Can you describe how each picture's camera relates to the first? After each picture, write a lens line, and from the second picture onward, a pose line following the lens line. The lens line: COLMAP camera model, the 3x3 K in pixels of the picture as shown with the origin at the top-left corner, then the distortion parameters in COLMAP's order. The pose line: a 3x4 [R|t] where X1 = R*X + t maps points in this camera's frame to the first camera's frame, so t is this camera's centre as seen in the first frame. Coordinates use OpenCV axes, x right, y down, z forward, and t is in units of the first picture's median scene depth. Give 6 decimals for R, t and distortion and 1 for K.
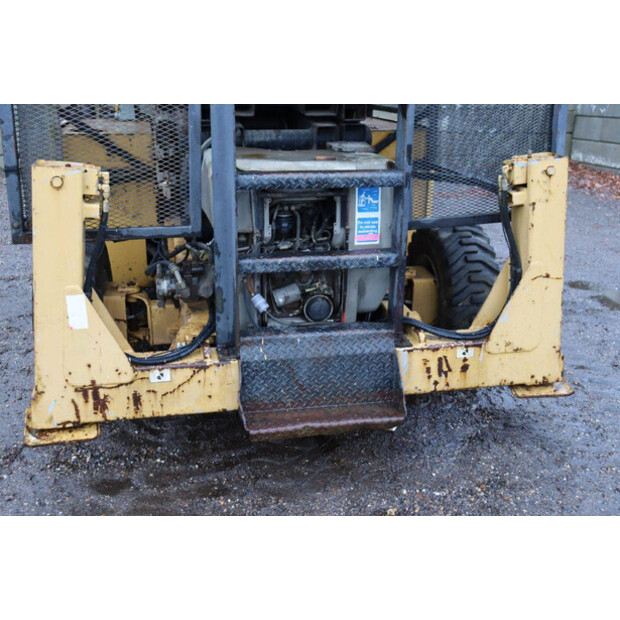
lens RADIAL K [[709.8, 0, 310.0], [0, 709.8, 310.0], [0, 0, 1]] dist [-0.066301, 0.246002]
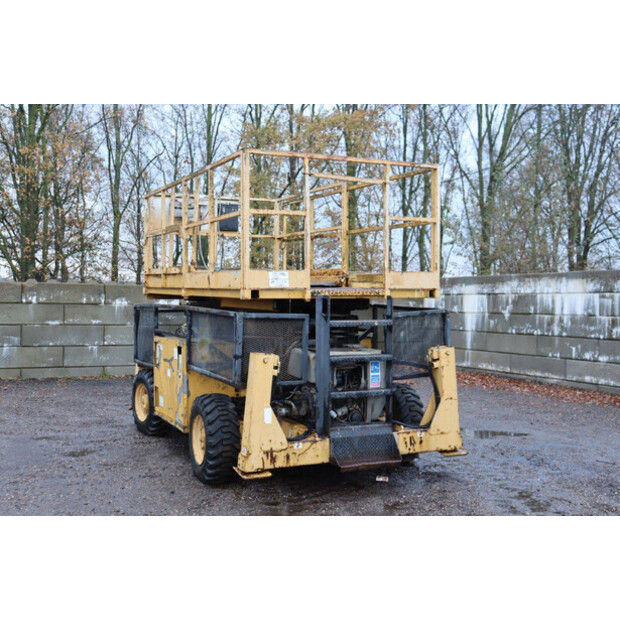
lens RADIAL K [[736.3, 0, 310.0], [0, 736.3, 310.0], [0, 0, 1]] dist [-0.002552, 0.006043]
pose [[0.975142, -0.012676, 0.221220, -0.657336], [0.077037, 0.955477, -0.284832, 0.335337], [-0.207760, 0.294794, 0.932702, -1.256331]]
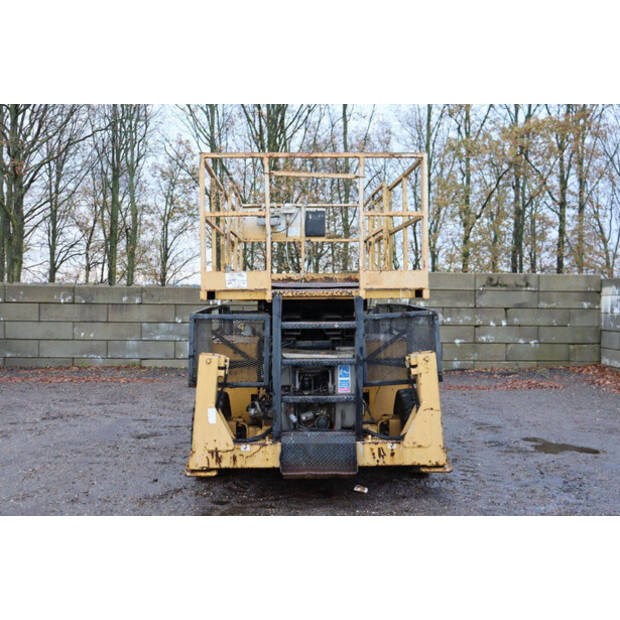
lens RADIAL K [[642.6, 0, 310.0], [0, 642.6, 310.0], [0, 0, 1]] dist [-0.098208, -0.001072]
pose [[0.983590, -0.010795, -0.180093, 0.340074], [-0.043027, 0.955369, -0.292263, 0.246767], [0.175211, 0.295216, 0.939228, -0.939177]]
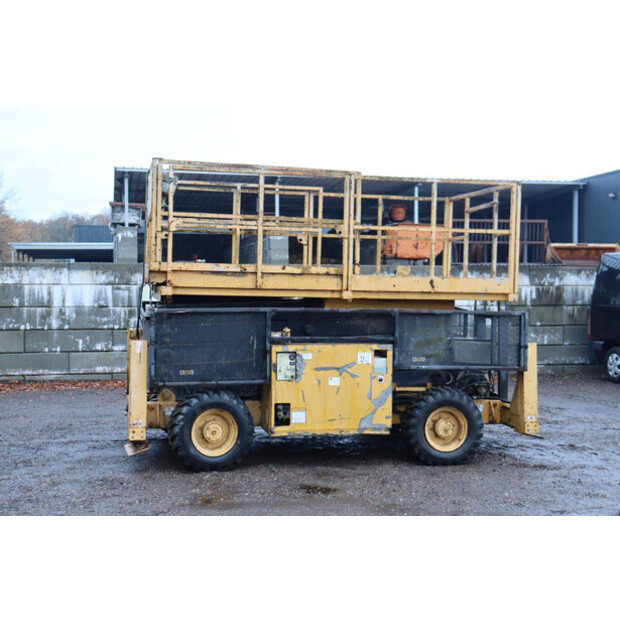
lens RADIAL K [[863.4, 0, 310.0], [0, 863.4, 310.0], [0, 0, 1]] dist [0.047472, 0.046833]
pose [[0.011096, -0.043126, 0.999008, -3.678742], [0.304013, 0.951921, 0.037717, -0.677813], [-0.952603, 0.303292, 0.023674, 1.525235]]
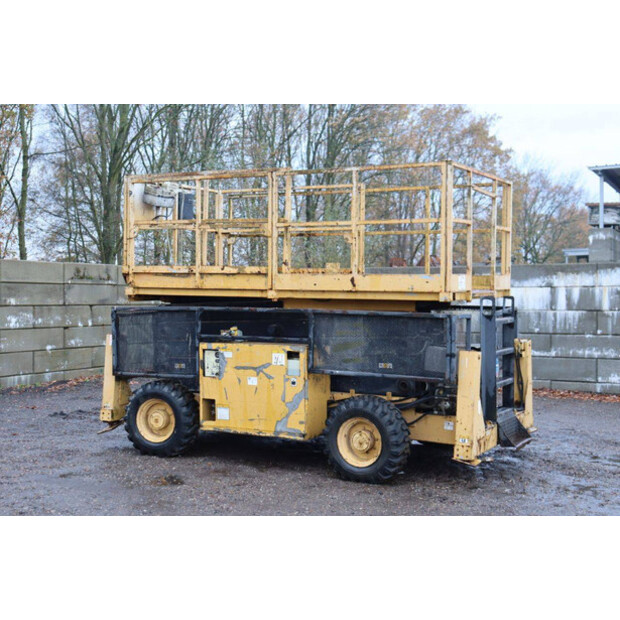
lens RADIAL K [[863.4, 0, 310.0], [0, 863.4, 310.0], [0, 0, 1]] dist [0.047472, 0.046833]
pose [[0.660711, -0.032980, 0.749915, -2.754474], [0.243651, 0.954364, -0.172696, 0.057970], [-0.709997, 0.296820, 0.638594, -0.622455]]
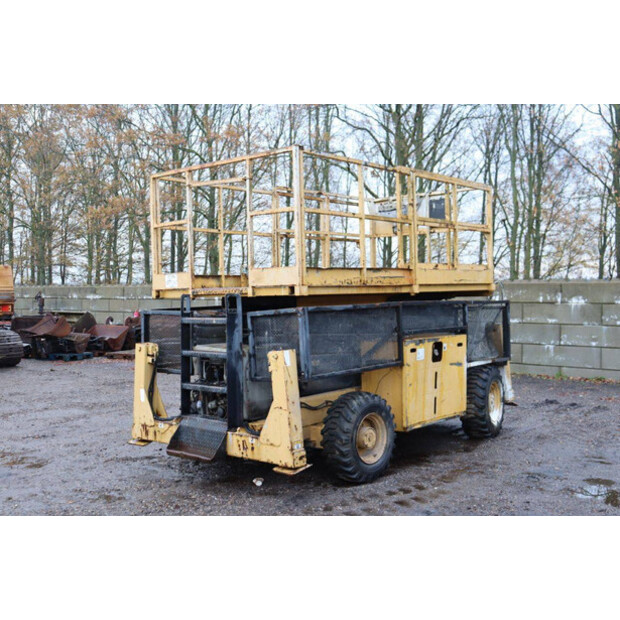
lens RADIAL K [[715.2, 0, 310.0], [0, 715.2, 310.0], [0, 0, 1]] dist [0.010165, 0.005223]
pose [[0.610304, -0.004230, -0.792156, 2.102846], [-0.232638, 0.954935, -0.184332, 0.044587], [0.757237, 0.296784, 0.581817, -0.222980]]
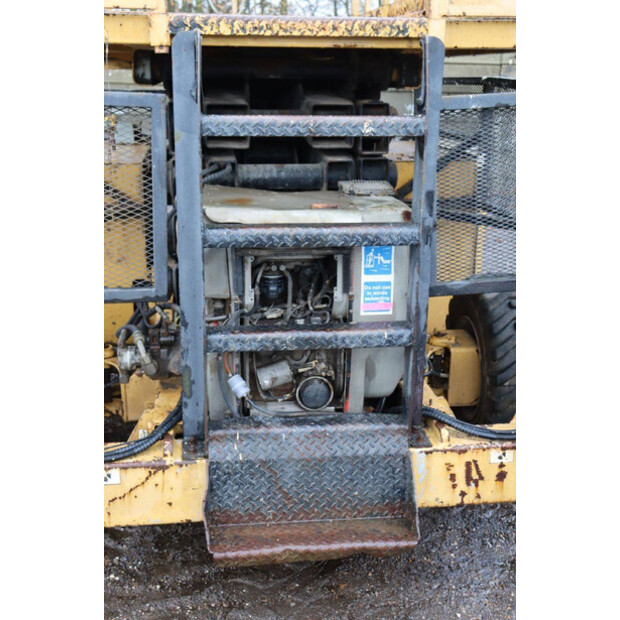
lens RADIAL K [[809.9, 0, 310.0], [0, 809.9, 310.0], [0, 0, 1]] dist [0.006633, 0.099191]
pose [[0.996604, 0.023797, -0.078830, 0.080122], [-0.027072, 0.998803, -0.040748, -0.060919], [0.077766, 0.042743, 0.996055, 0.097576]]
